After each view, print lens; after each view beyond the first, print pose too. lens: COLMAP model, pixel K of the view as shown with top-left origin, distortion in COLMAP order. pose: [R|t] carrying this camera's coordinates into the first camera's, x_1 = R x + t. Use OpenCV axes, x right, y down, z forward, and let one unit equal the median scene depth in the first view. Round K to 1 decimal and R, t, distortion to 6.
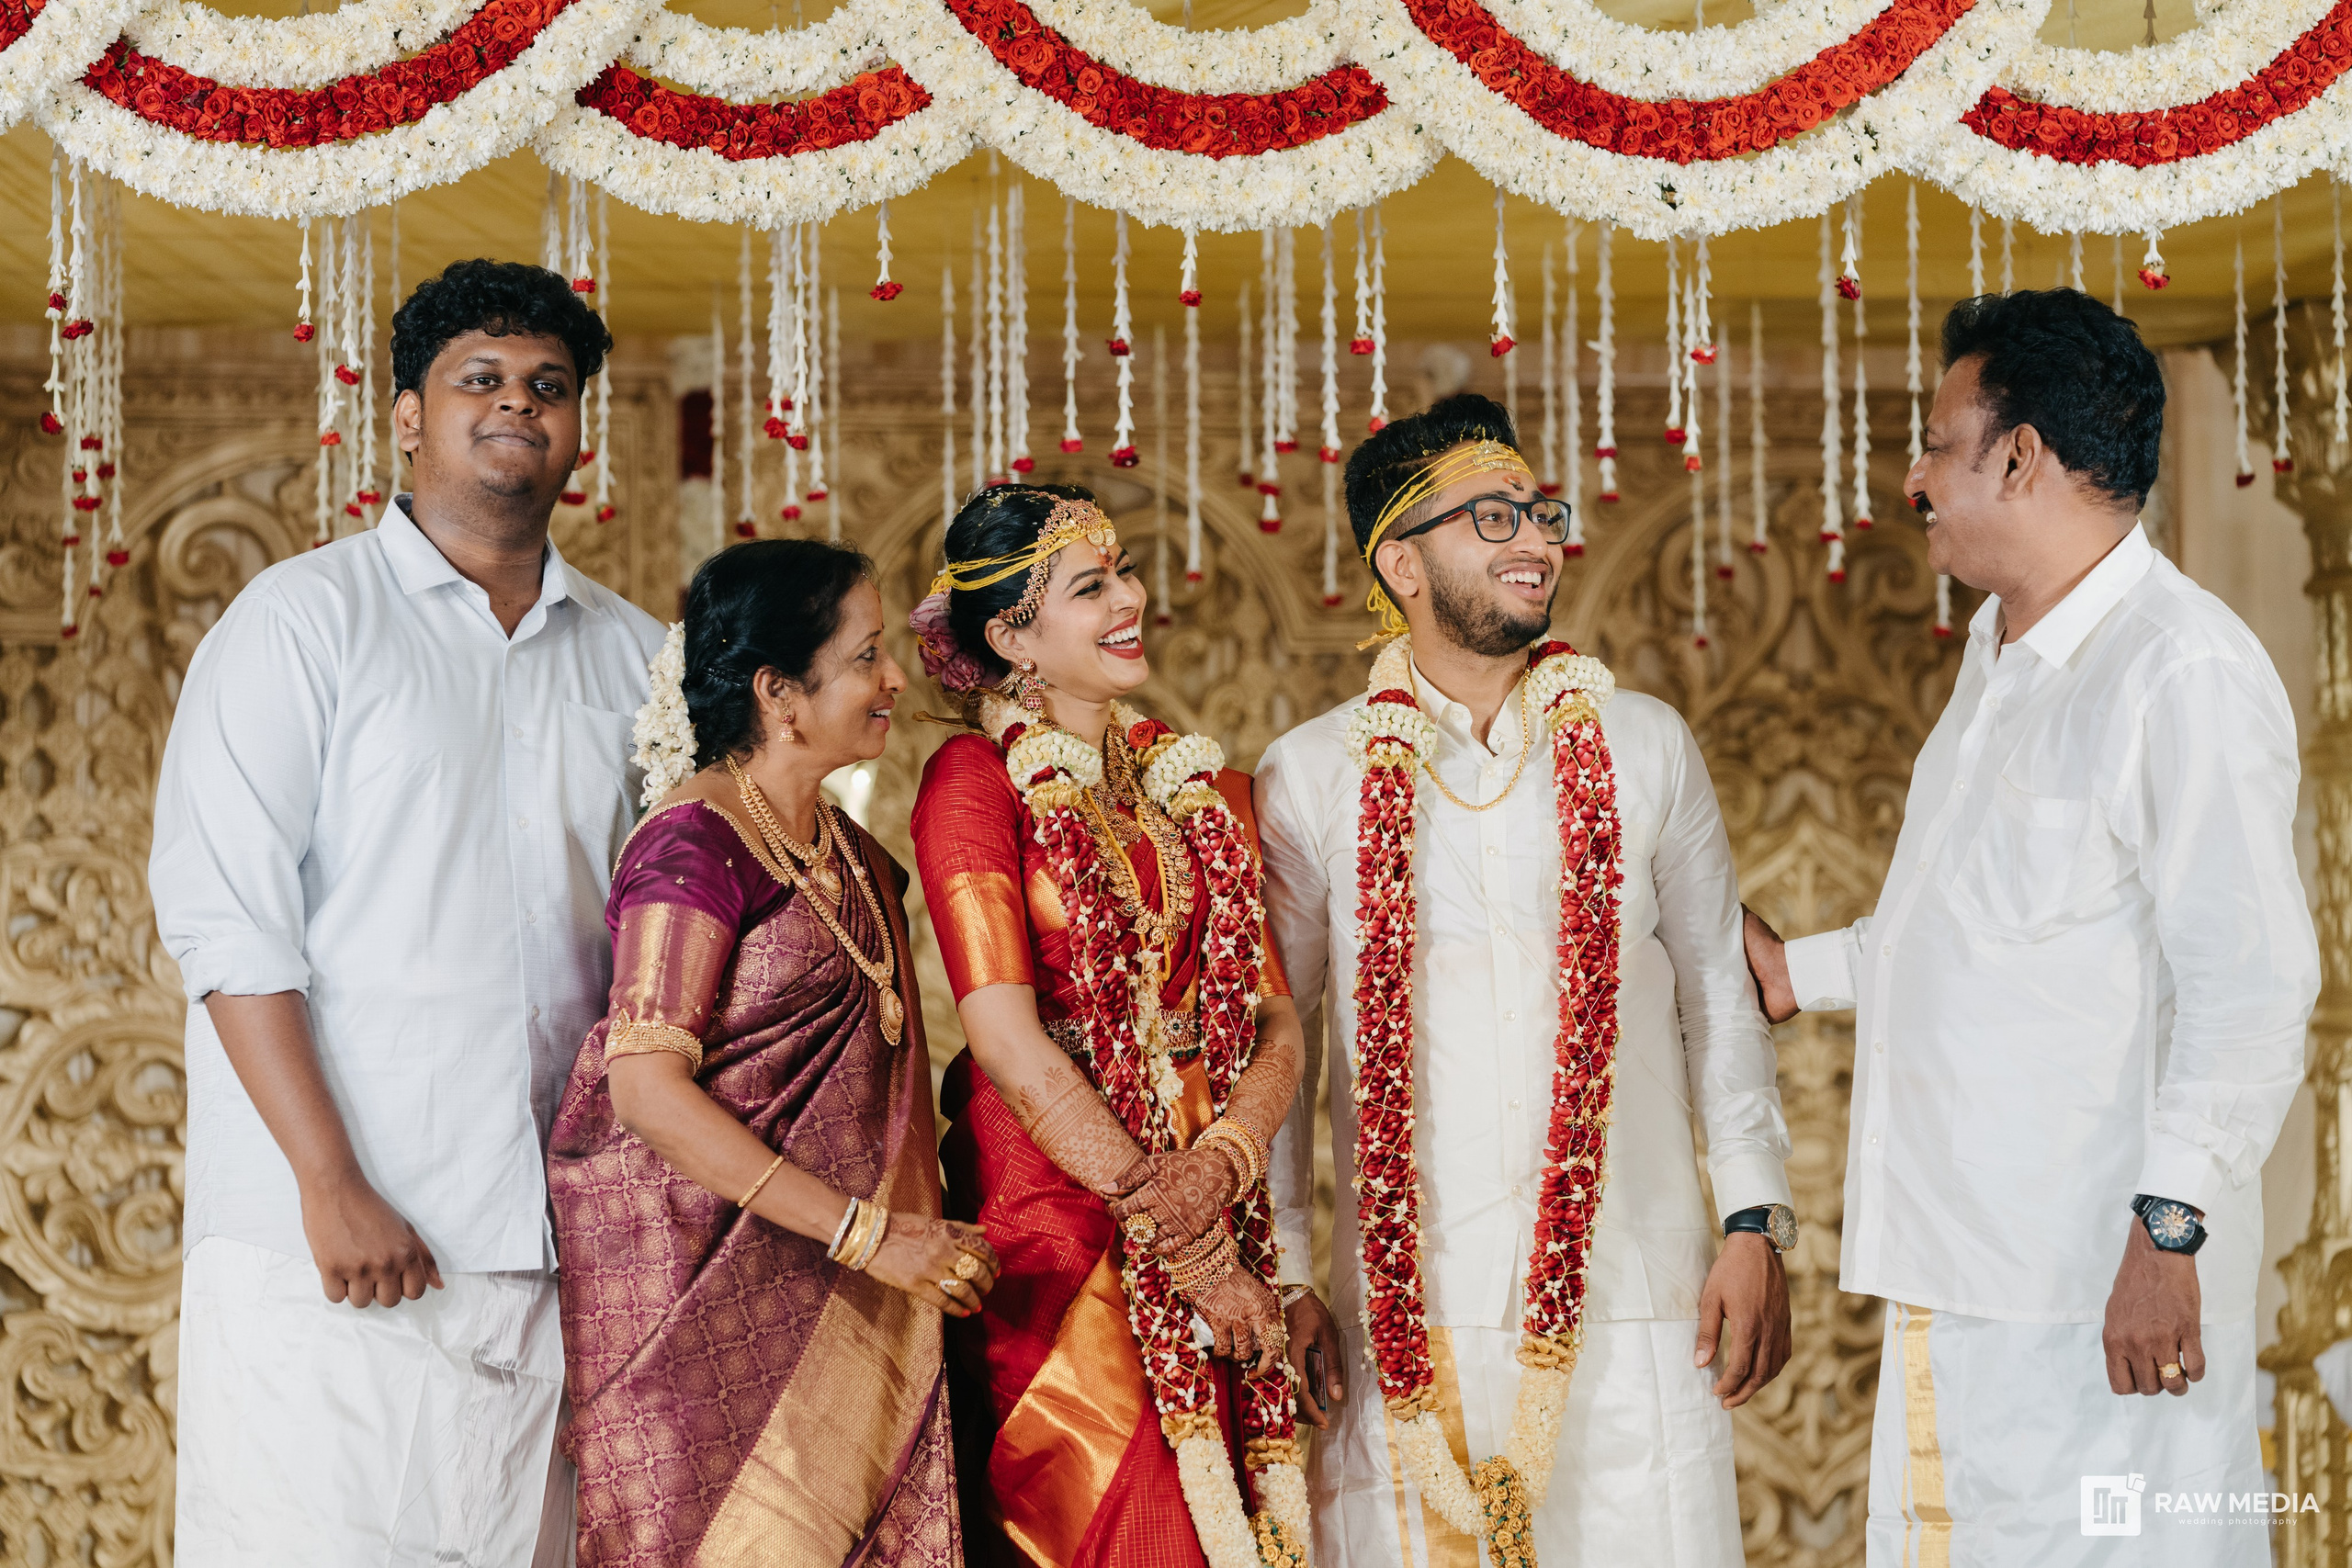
lens RADIAL K [[8269.3, 0, 1176.0], [0, 8269.3, 784.0], [0, 0, 1]] dist [0.007385, 1.029747]
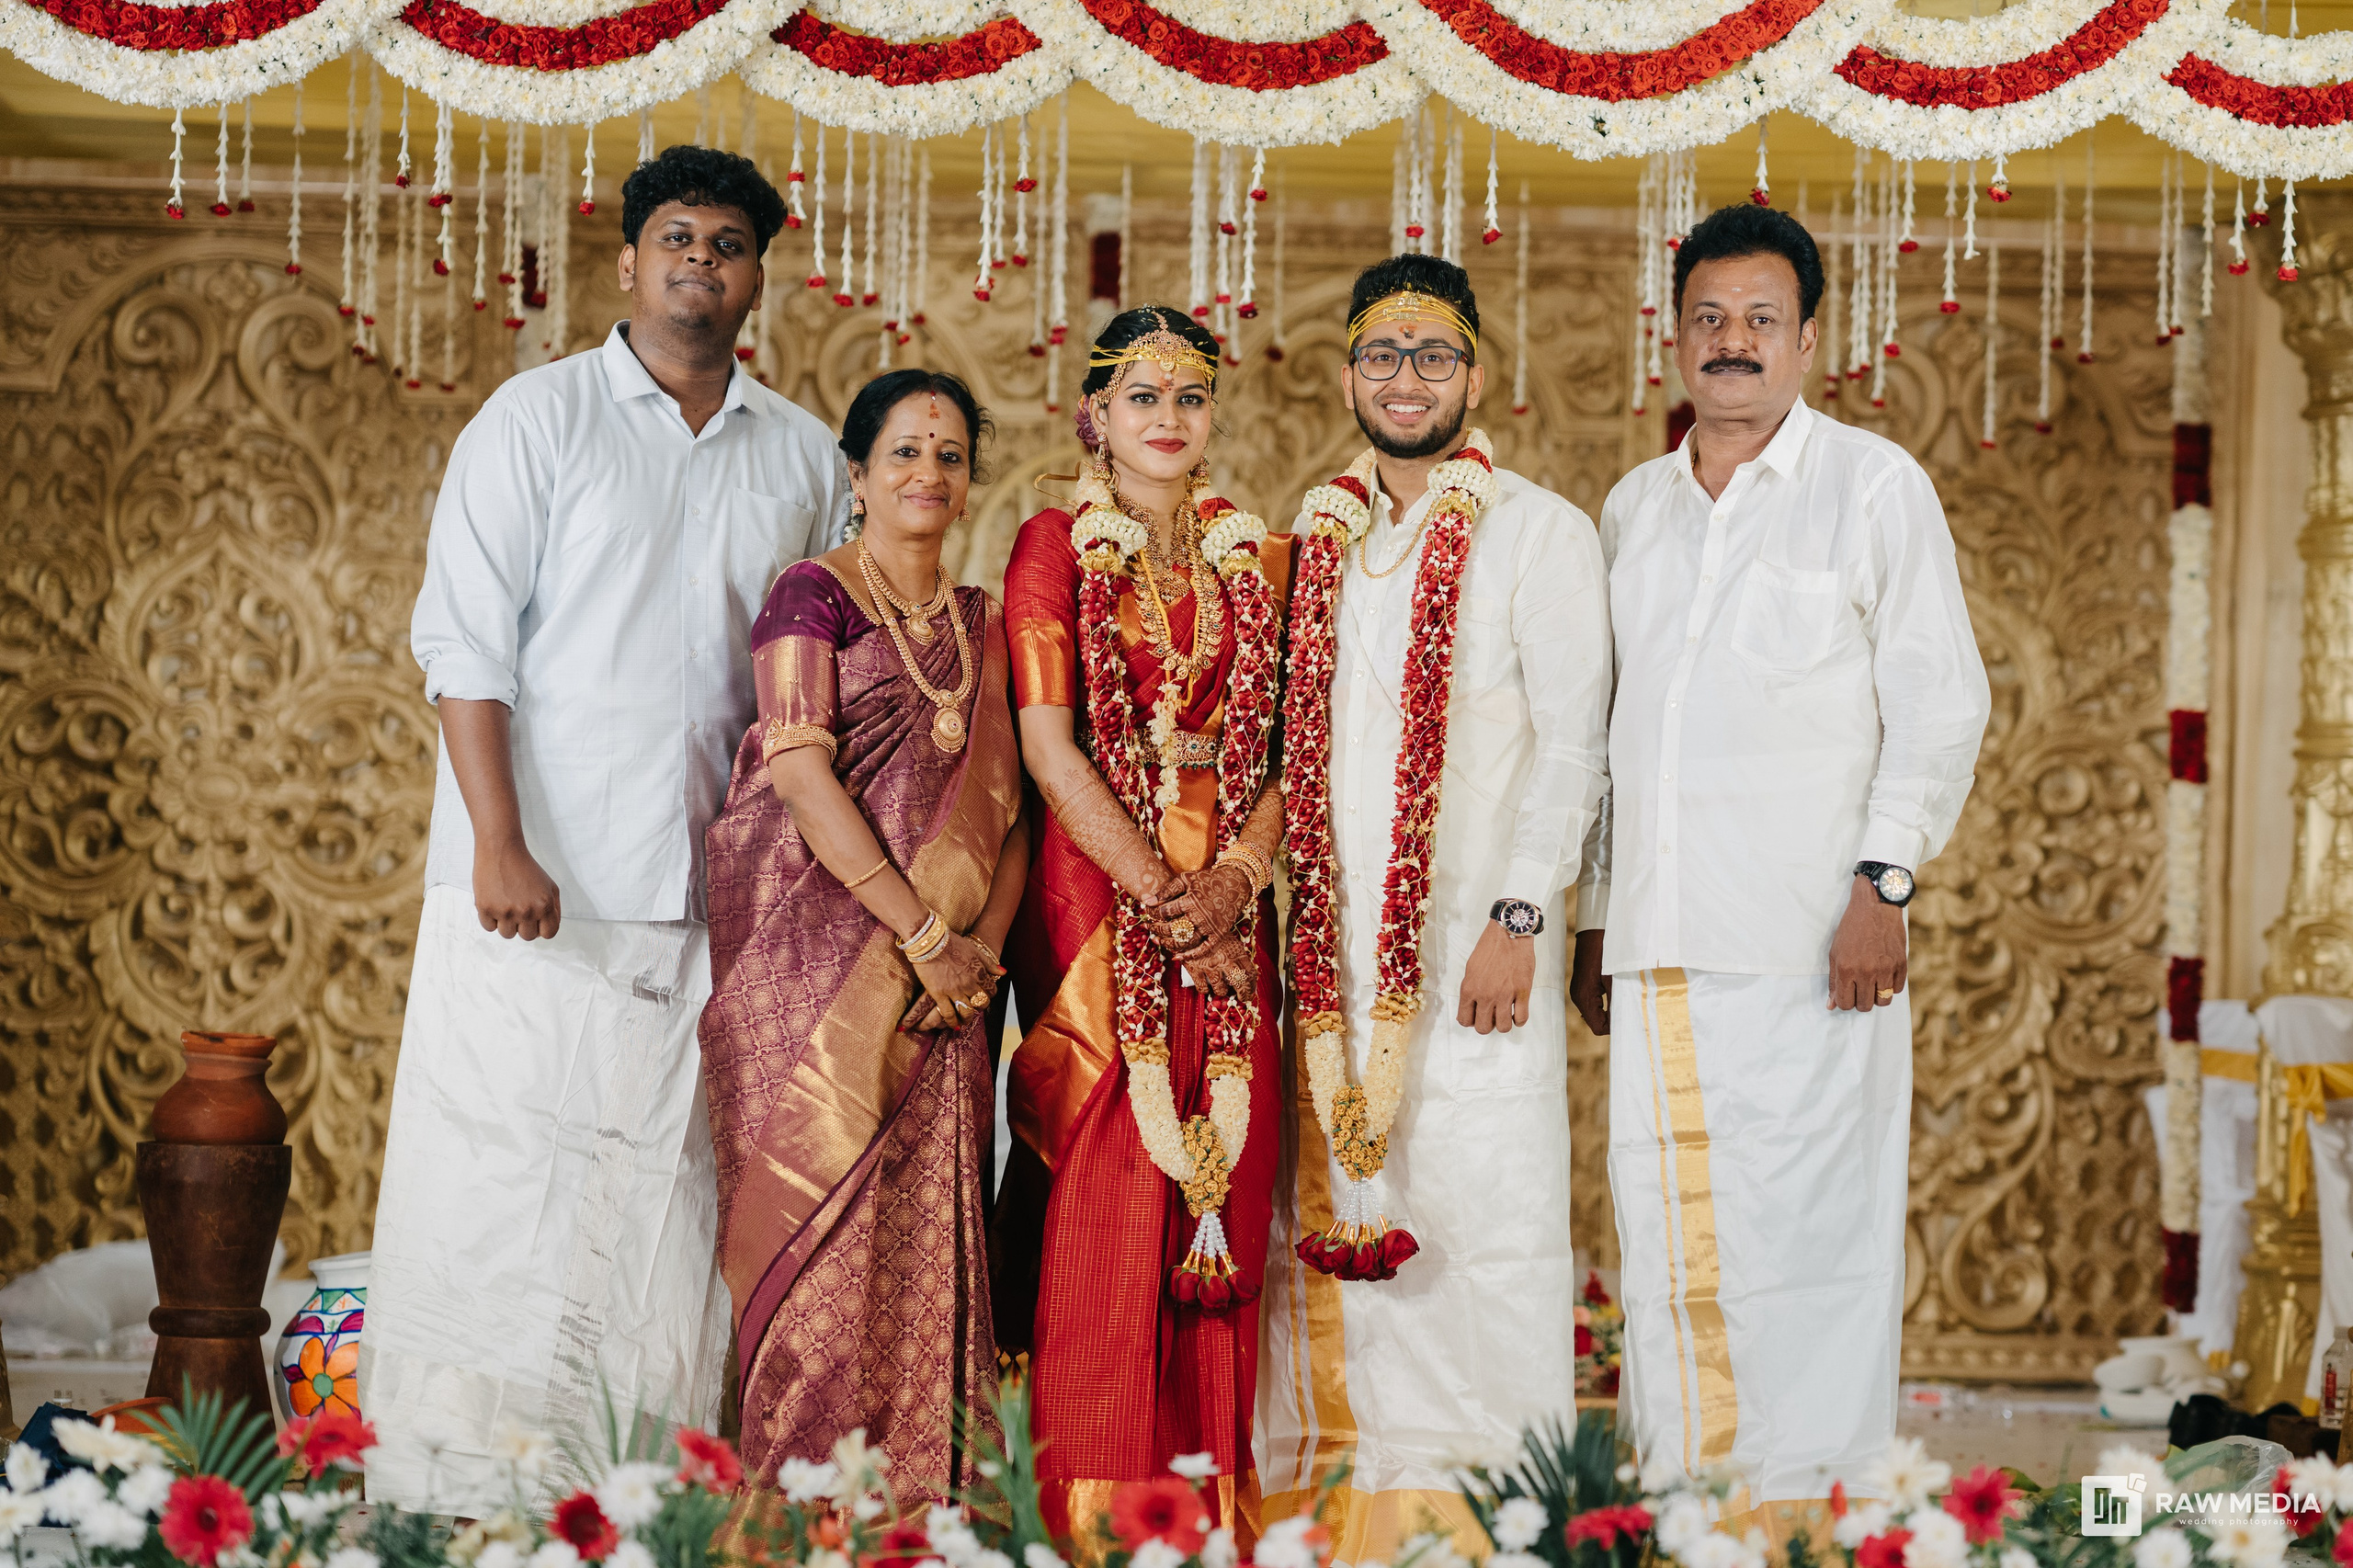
lens RADIAL K [[6360.6, 0, 1322.6], [0, 6360.6, 852.1], [0, 0, 1]] dist [0.007311, 0.358961]
pose [[0.995318, 0.029693, -0.091982, 0.112169], [-0.024346, 0.997978, 0.058715, -0.014514], [0.093540, -0.056201, 0.994028, -0.012506]]
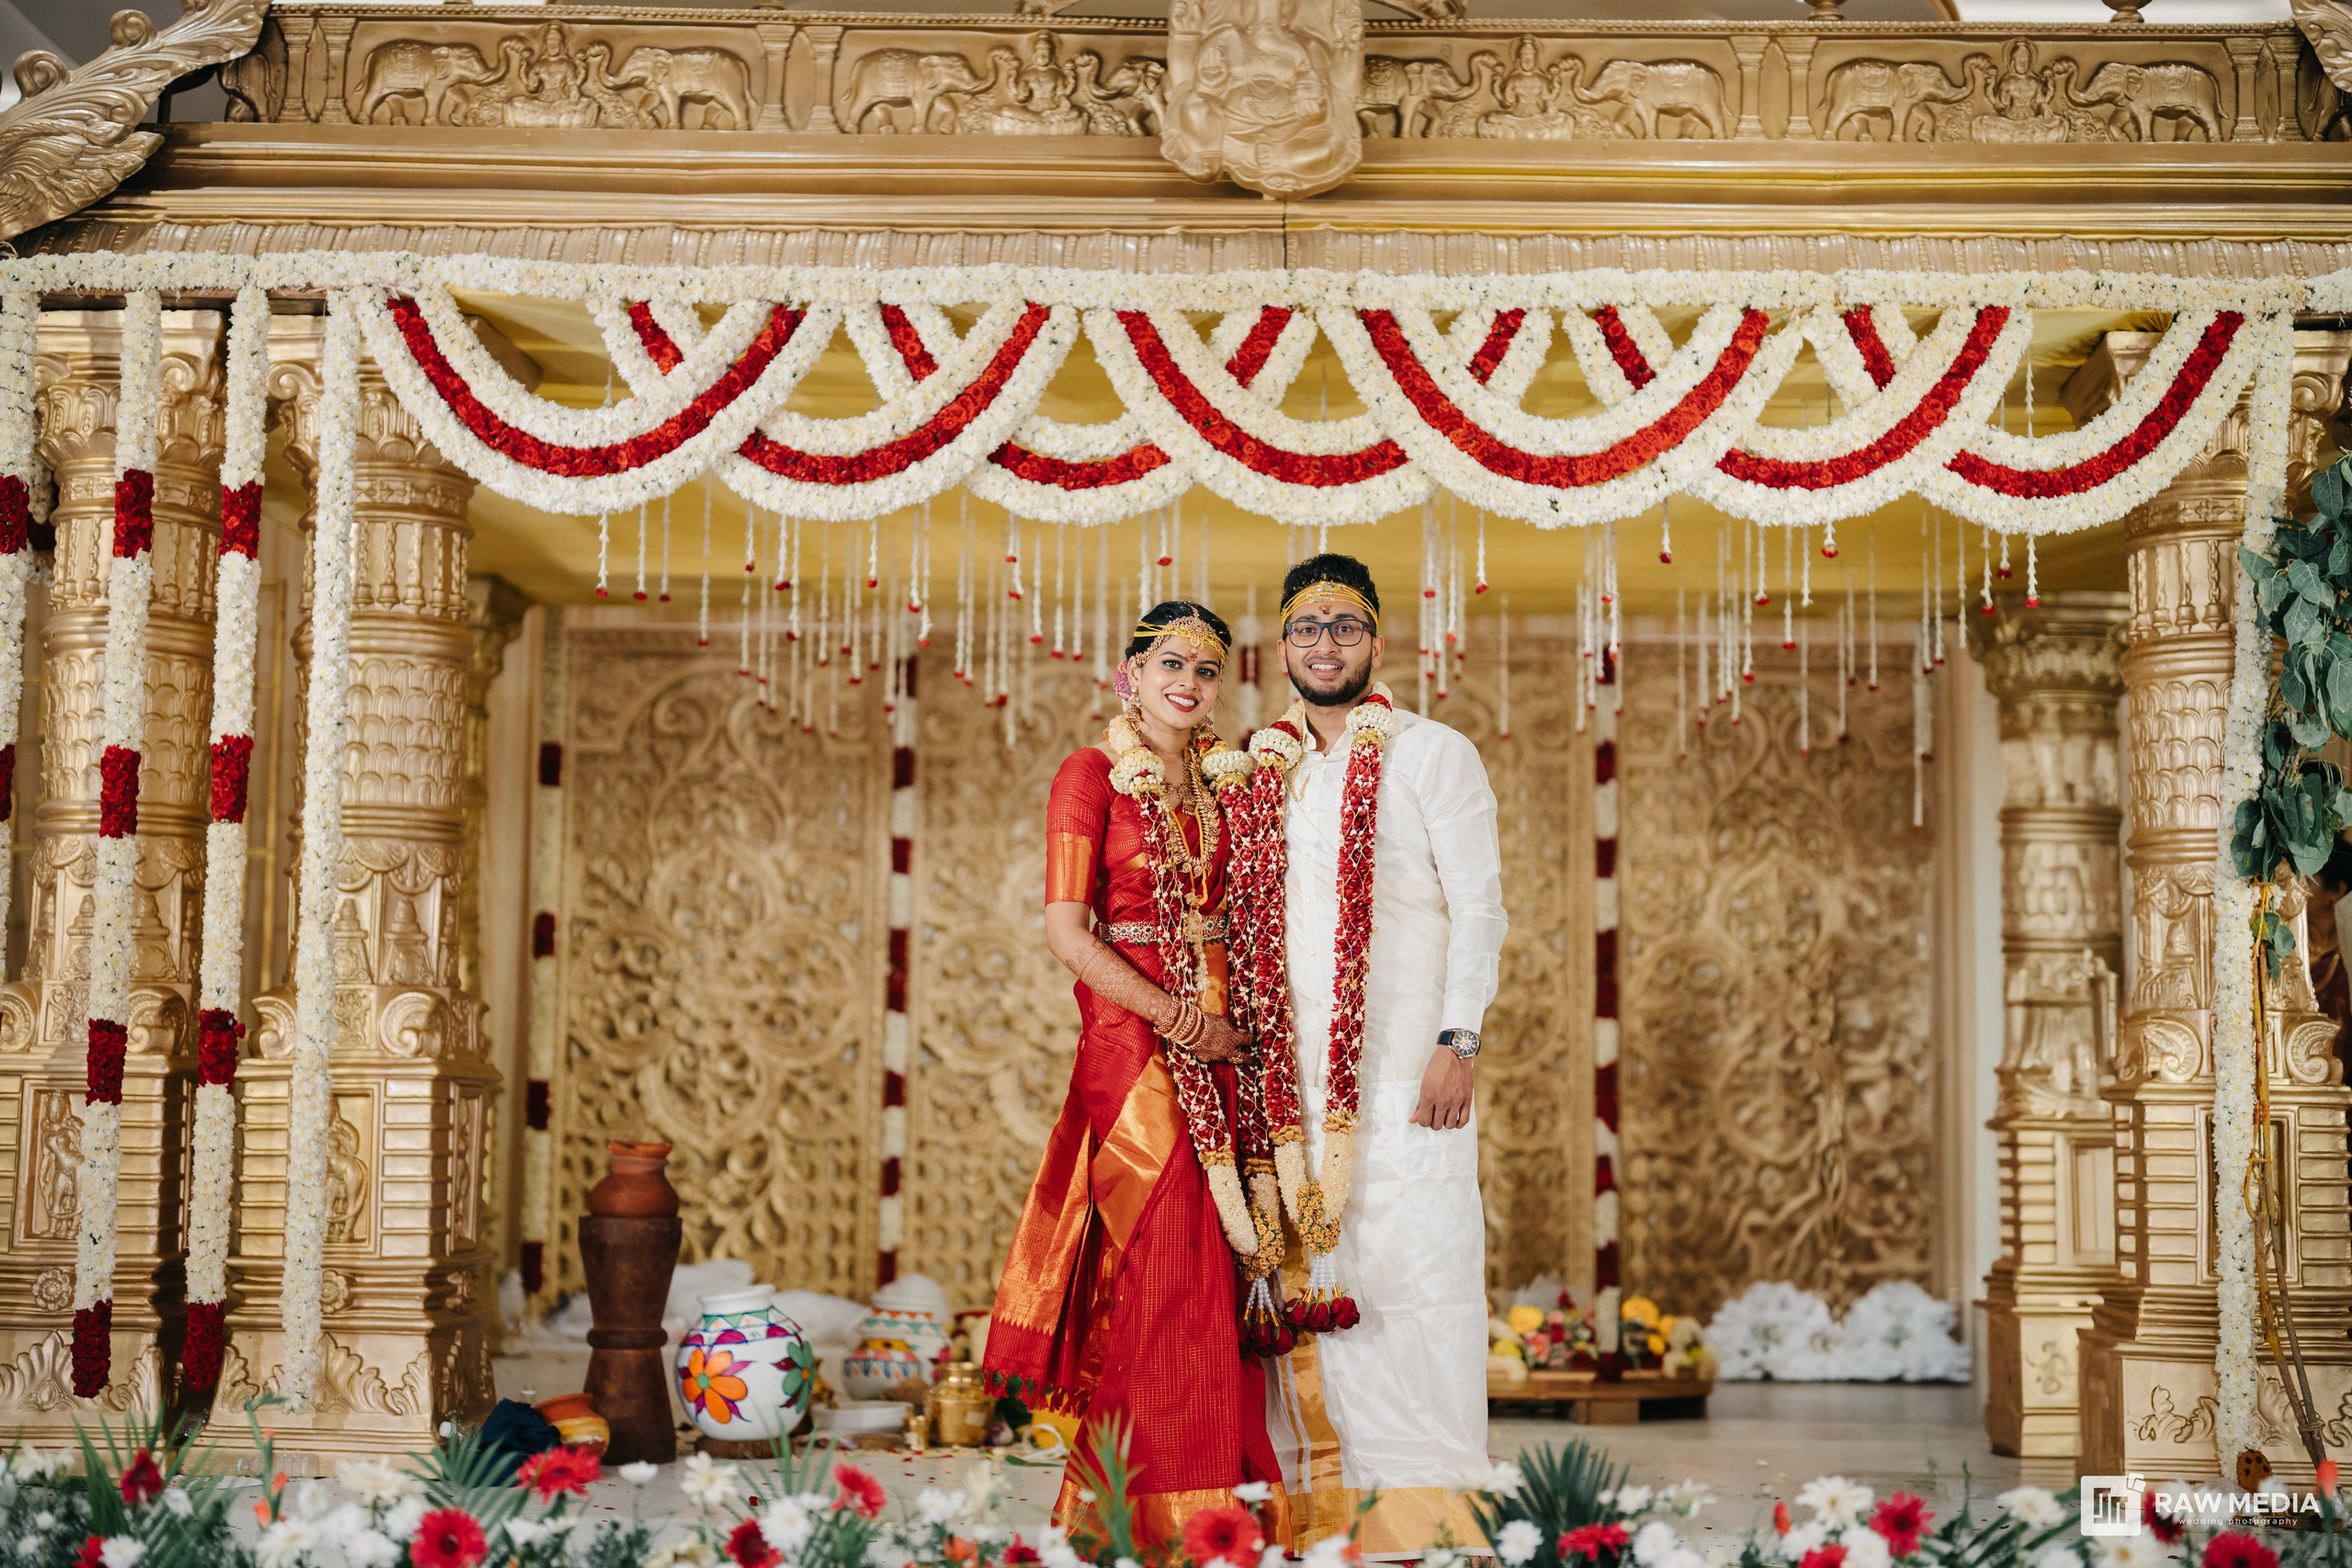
lens RADIAL K [[3237.3, 0, 1176.0], [0, 3237.3, 784.0], [0, 0, 1]] dist [-0.009525, 0.101455]
pose [[0.986437, 0.004908, -0.164068, 0.096355], [-0.008048, 0.999797, -0.018483, 0.007406], [0.163944, 0.019552, 0.986276, 0.252751]]
